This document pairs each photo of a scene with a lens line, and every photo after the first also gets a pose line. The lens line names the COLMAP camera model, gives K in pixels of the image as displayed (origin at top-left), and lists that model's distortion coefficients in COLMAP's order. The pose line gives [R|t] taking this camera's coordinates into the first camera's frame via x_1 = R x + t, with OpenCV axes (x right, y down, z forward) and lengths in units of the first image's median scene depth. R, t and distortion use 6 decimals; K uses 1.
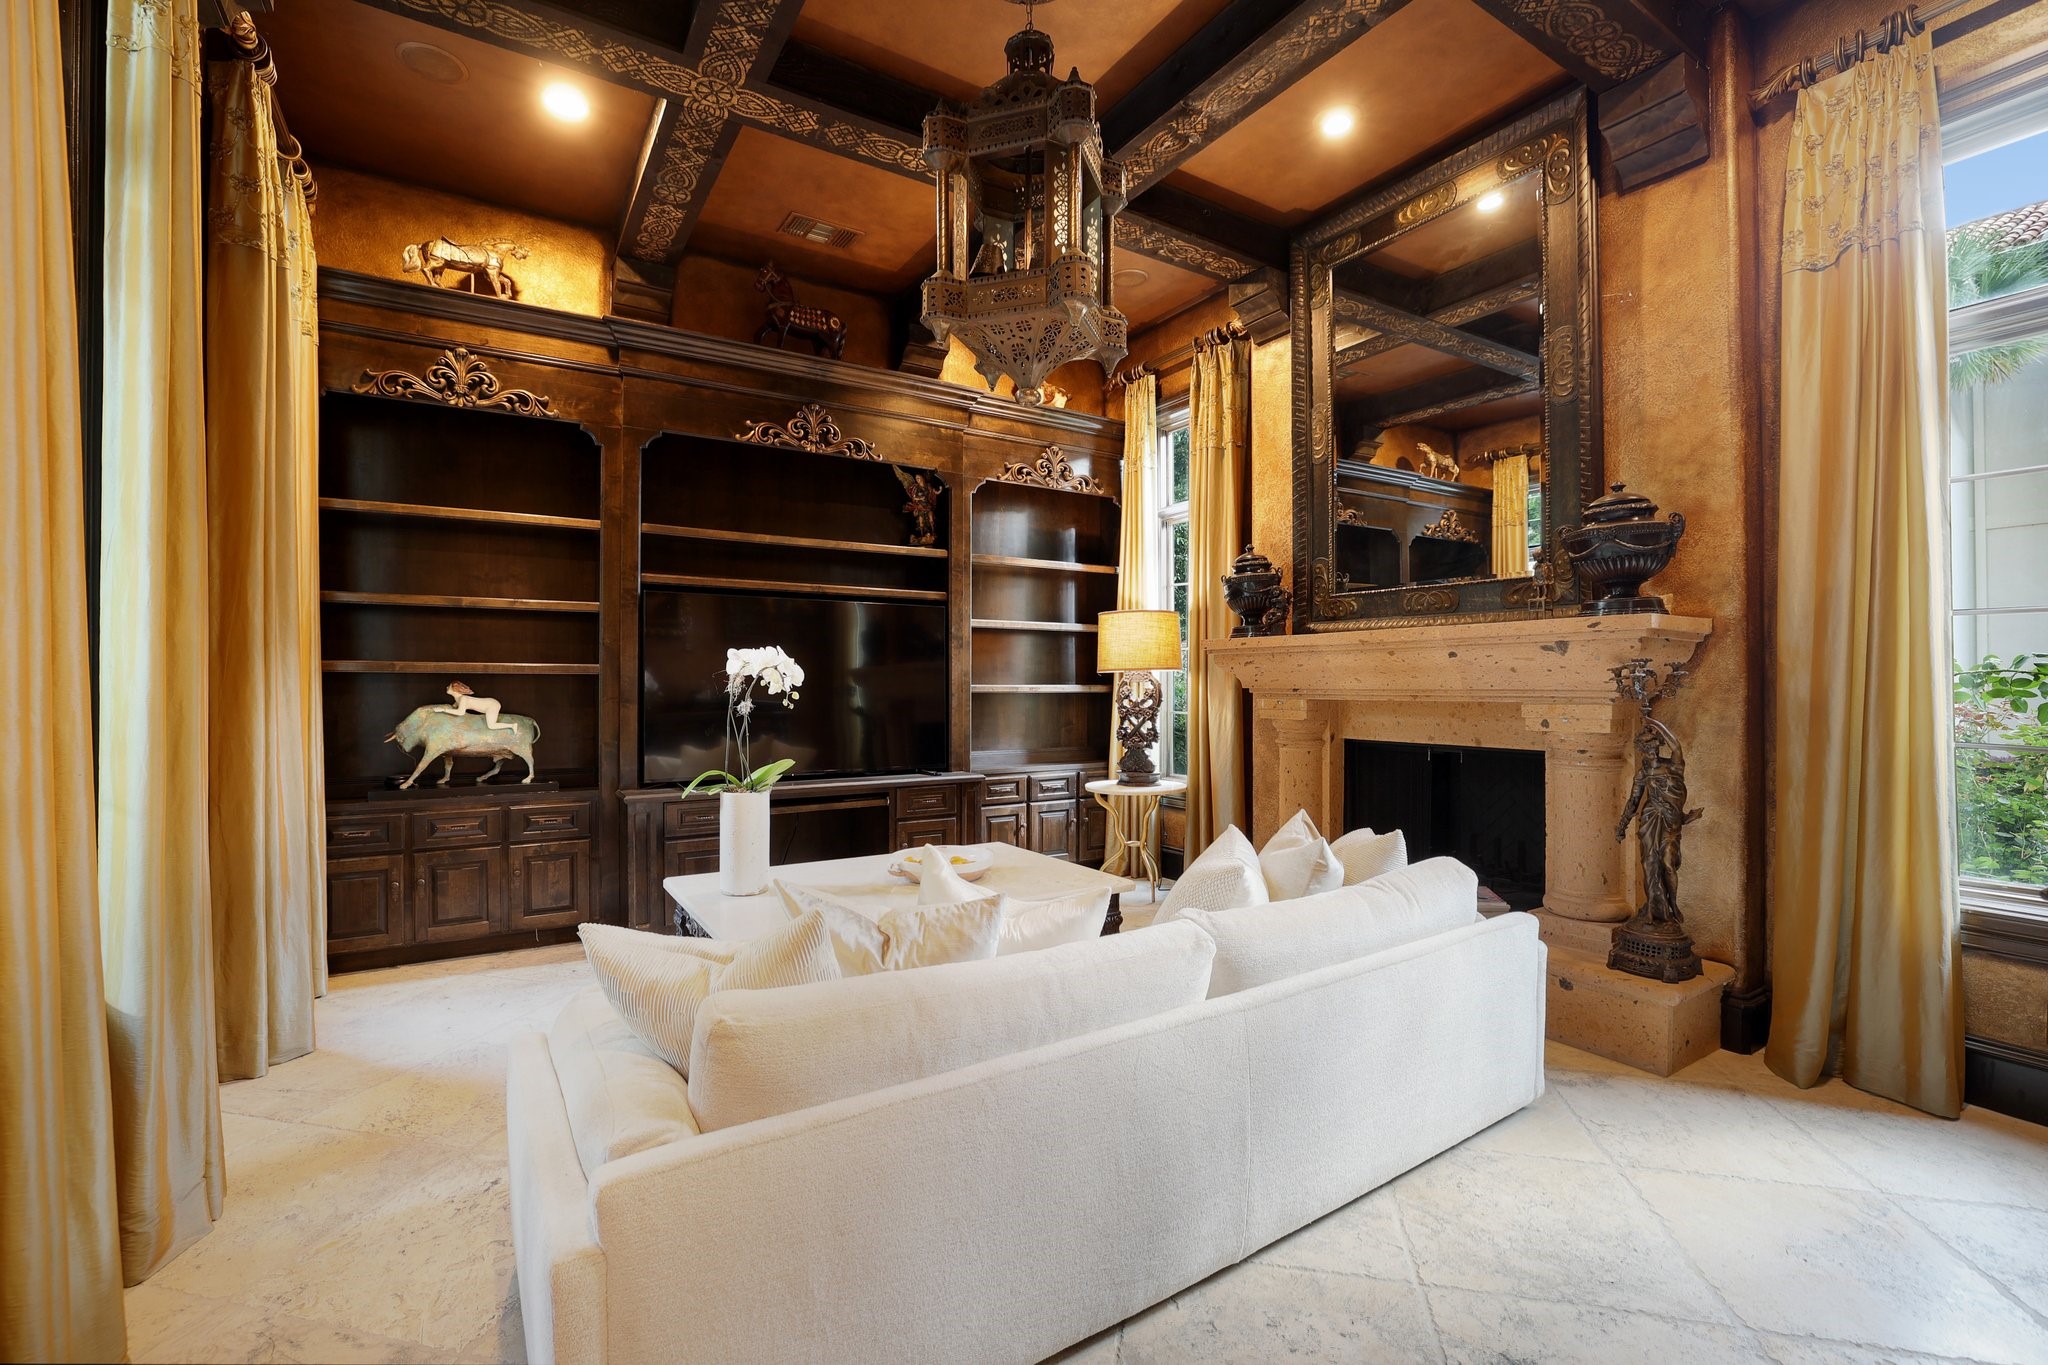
lens RADIAL K [[898.8, 0, 1024.0], [0, 898.8, 682.5], [0, 0, 1]] dist [-0.039235, 0.016249]
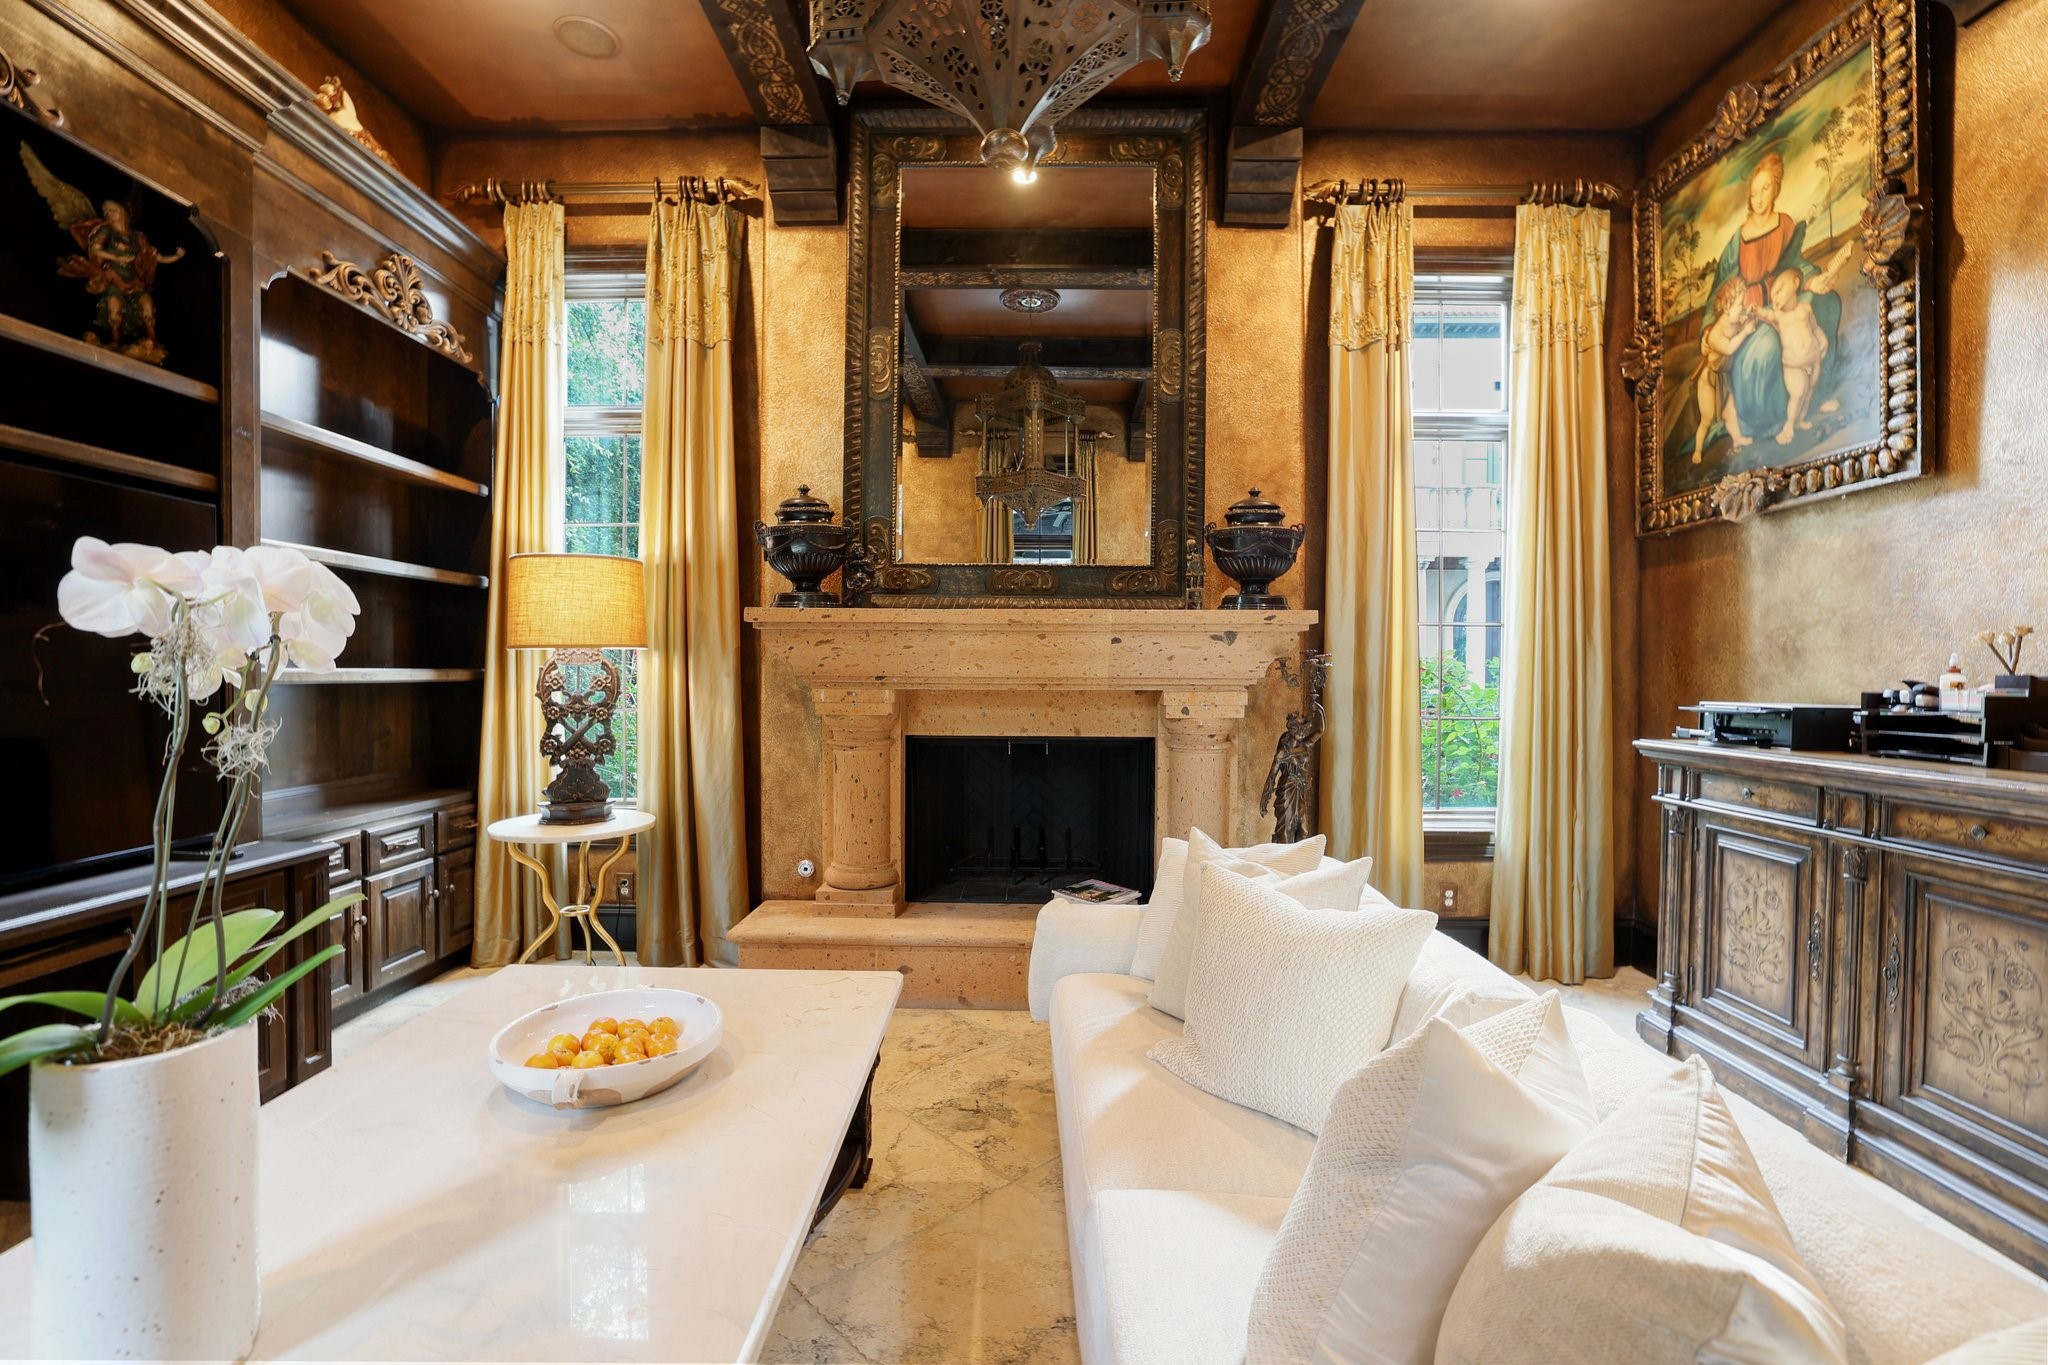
lens RADIAL K [[898.8, 0, 1024.0], [0, 898.8, 682.5], [0, 0, 1]] dist [-0.039235, 0.016249]
pose [[0.544849, -0.007008, 0.838505, -0.245399], [-0.008684, 0.999864, 0.014000, 0.000304], [-0.838489, -0.014909, 0.544715, 0.377183]]
